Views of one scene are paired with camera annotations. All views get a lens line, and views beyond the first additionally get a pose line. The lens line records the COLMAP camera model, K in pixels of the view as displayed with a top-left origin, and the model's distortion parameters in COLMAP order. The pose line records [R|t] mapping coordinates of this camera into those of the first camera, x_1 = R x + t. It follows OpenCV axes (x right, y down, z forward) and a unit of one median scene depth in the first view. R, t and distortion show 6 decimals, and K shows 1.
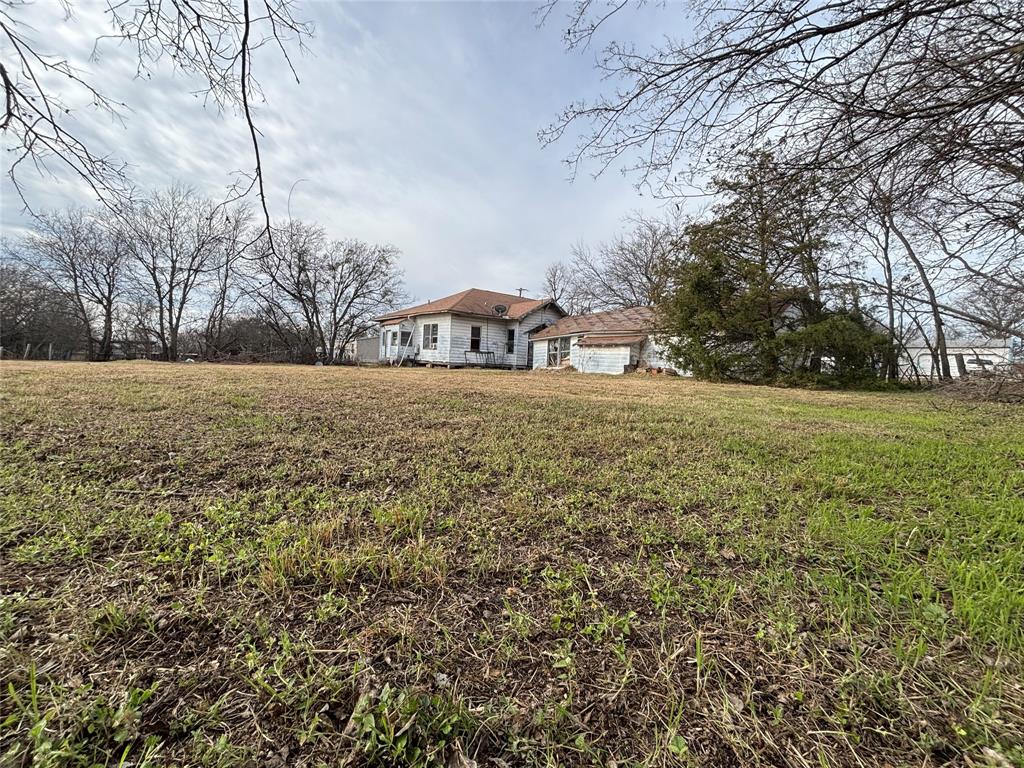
lens RADIAL K [[412.5, 0, 513.4], [0, 412.5, 385.3], [0, 0, 1]] dist [-0.000753, -0.001816]
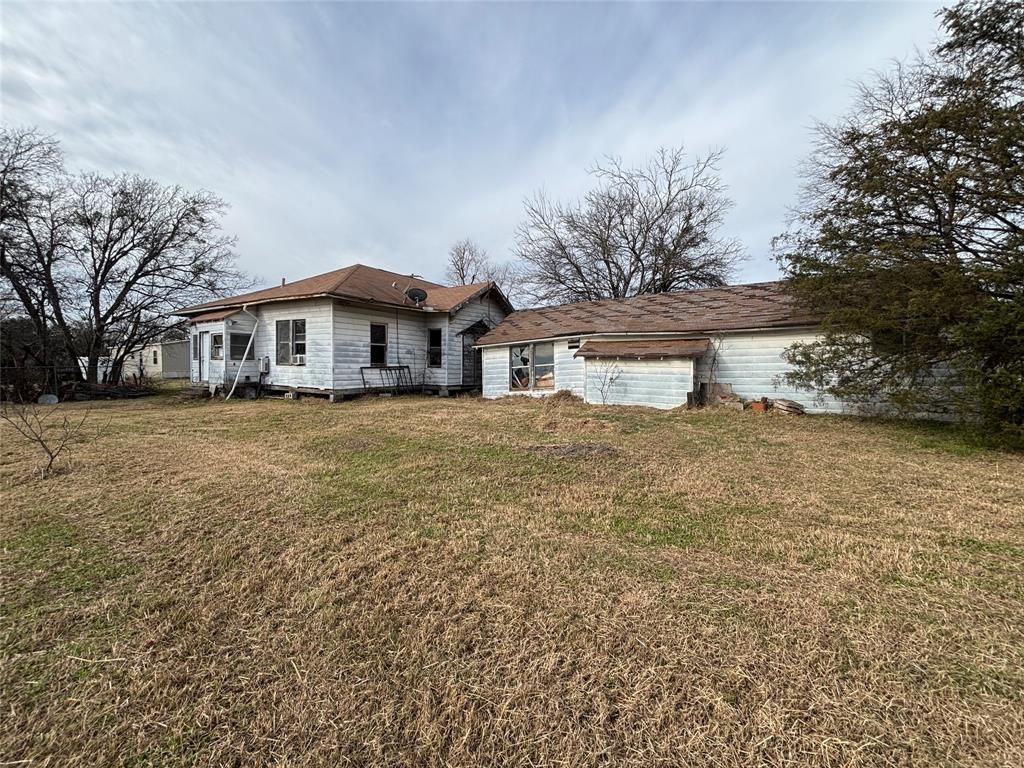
lens RADIAL K [[412.5, 0, 510.1], [0, 412.5, 388.3], [0, 0, 1]] dist [-0.000753, -0.001816]
pose [[0.951888, -0.048618, 0.302565, -0.095693], [0.044862, 0.998806, 0.019356, -0.056779], [-0.303145, -0.004851, 0.952932, 0.399036]]
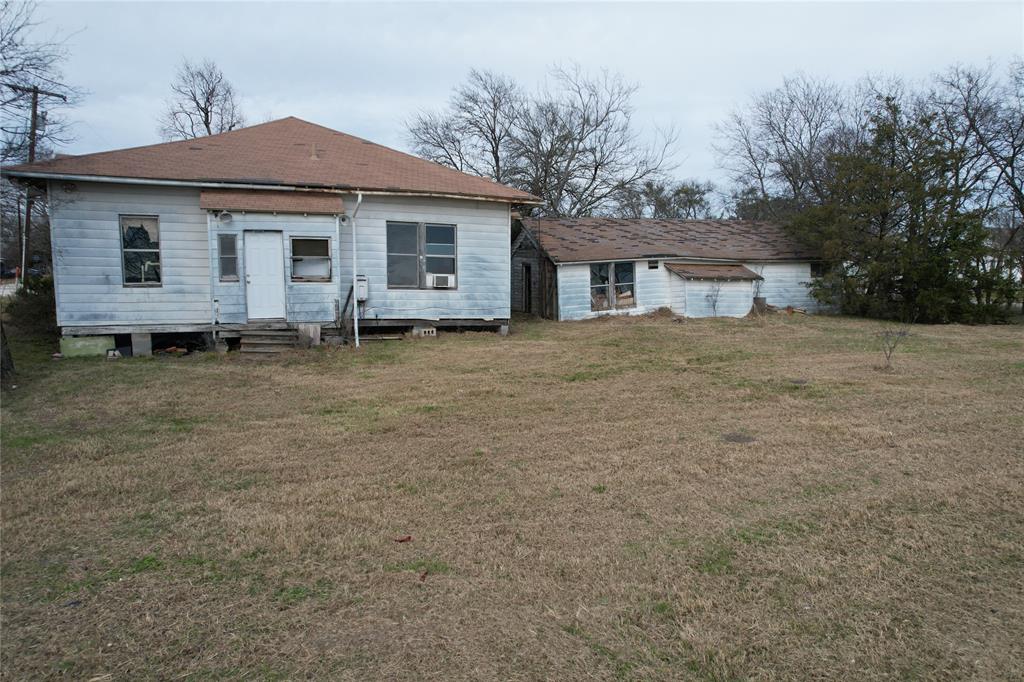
lens RADIAL K [[652.6, 0, 512.5], [0, 652.6, 346.9], [0, 0, 1]] dist [-0.062135, 0.052866]
pose [[0.347444, -0.139675, 0.927240, -0.770382], [0.050786, 0.990196, 0.130128, -0.113094], [-0.936324, 0.001879, 0.351131, 0.738451]]
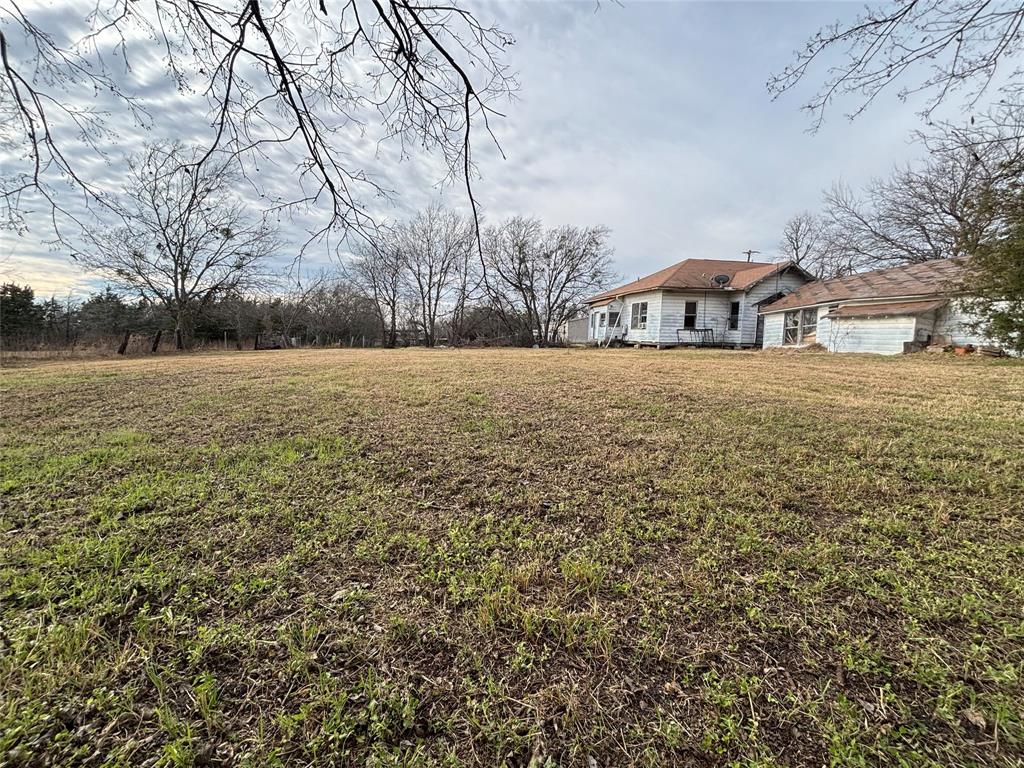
lens RADIAL K [[412.5, 0, 507.3], [0, 412.5, 383.1], [0, 0, 1]] dist [-0.000753, -0.001816]
pose [[0.872431, 0.020088, -0.488324, 0.004408], [0.005394, 0.998698, 0.050721, -0.011990], [0.488707, -0.046885, 0.871187, -0.004429]]
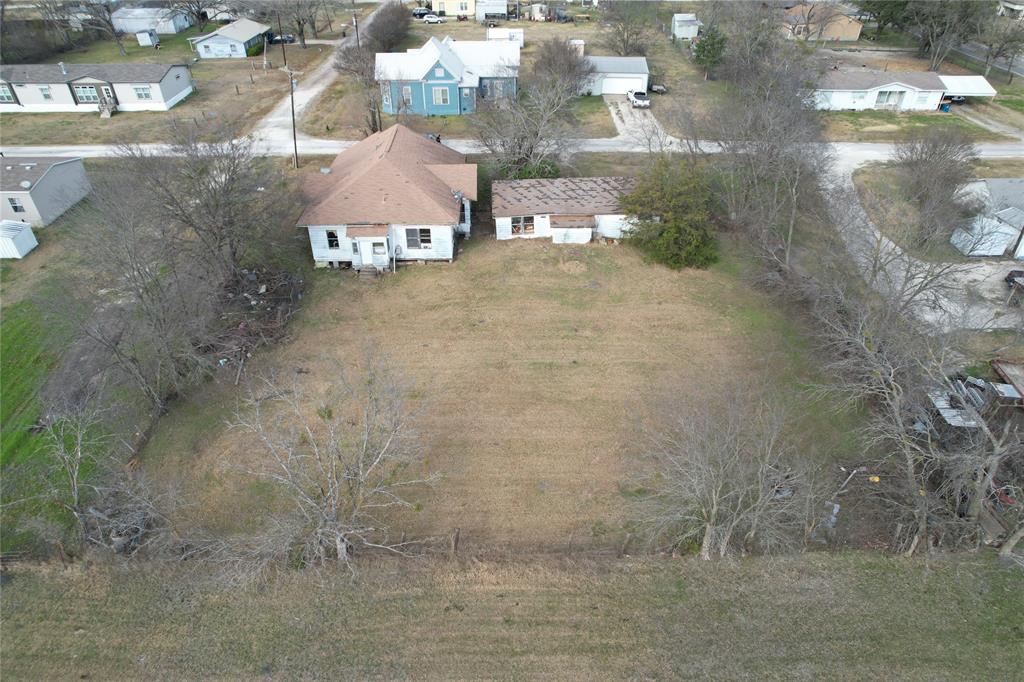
lens RADIAL K [[652.6, 0, 514.8], [0, 652.6, 349.2], [0, 0, 1]] dist [-0.062135, 0.052866]
pose [[0.642937, -0.474219, 0.601455, -1.279859], [0.057541, 0.812959, 0.579471, -0.911568], [-0.763755, -0.337955, 0.549968, -0.274529]]
